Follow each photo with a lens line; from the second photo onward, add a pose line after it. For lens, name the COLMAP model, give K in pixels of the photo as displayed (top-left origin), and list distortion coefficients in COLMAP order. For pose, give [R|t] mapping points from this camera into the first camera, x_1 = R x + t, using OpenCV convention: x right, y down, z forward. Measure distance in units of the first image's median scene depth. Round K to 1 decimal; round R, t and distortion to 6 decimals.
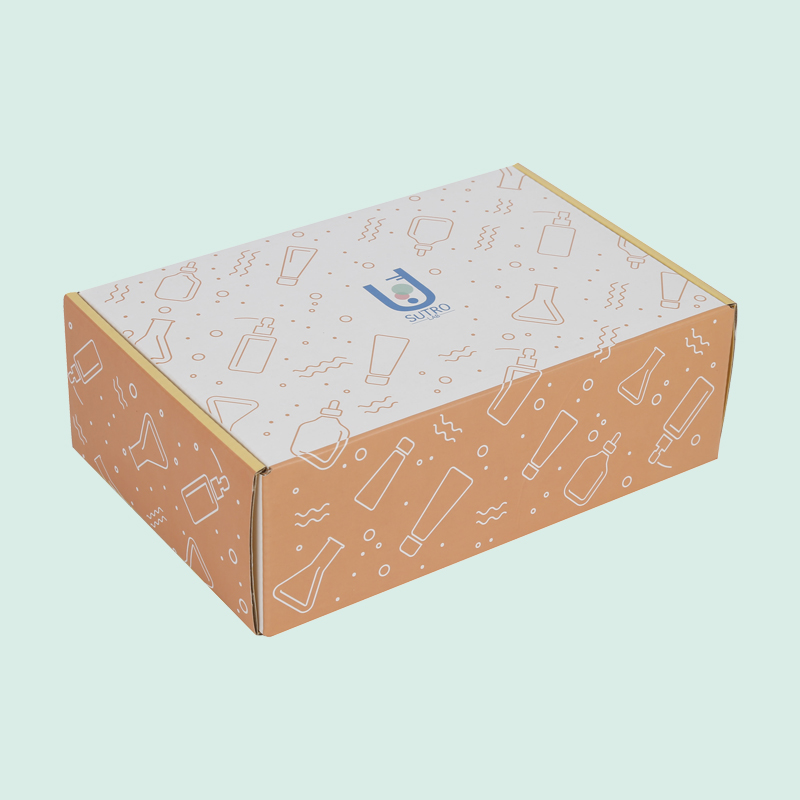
lens RADIAL K [[2082.7, 0, 400.0], [0, 2082.7, 400.0], [0, 0, 1]] dist [0.167909, 0.294890]
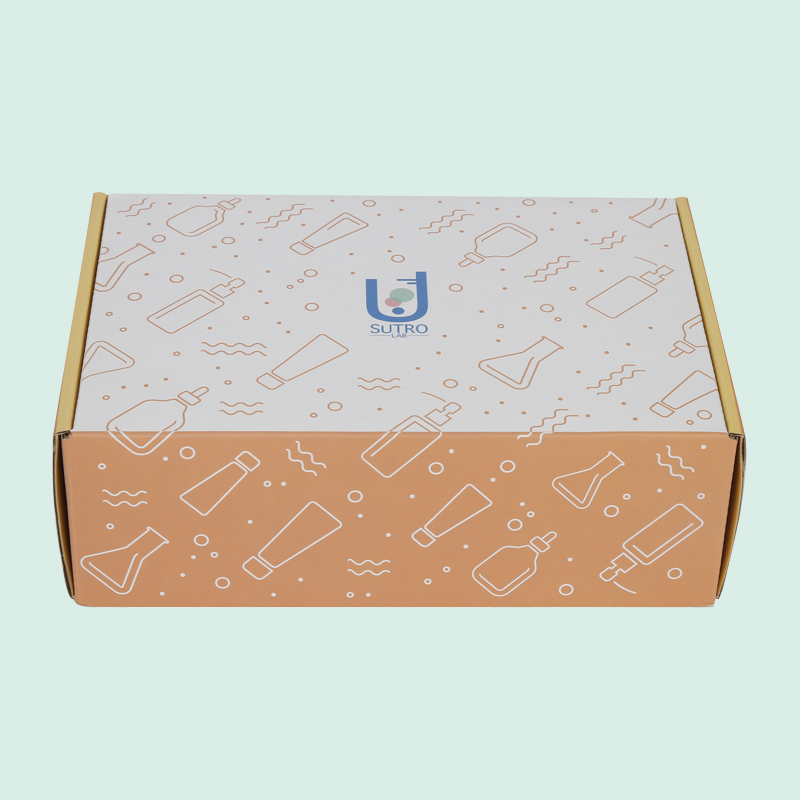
lens RADIAL K [[2082.7, 0, 400.0], [0, 2082.7, 400.0], [0, 0, 1]] dist [0.167909, 0.294890]
pose [[0.848189, 0.324925, -0.418329, 0.397507], [-0.297313, 0.945655, 0.131690, -0.131266], [0.438384, 0.012677, 0.898698, 0.208503]]
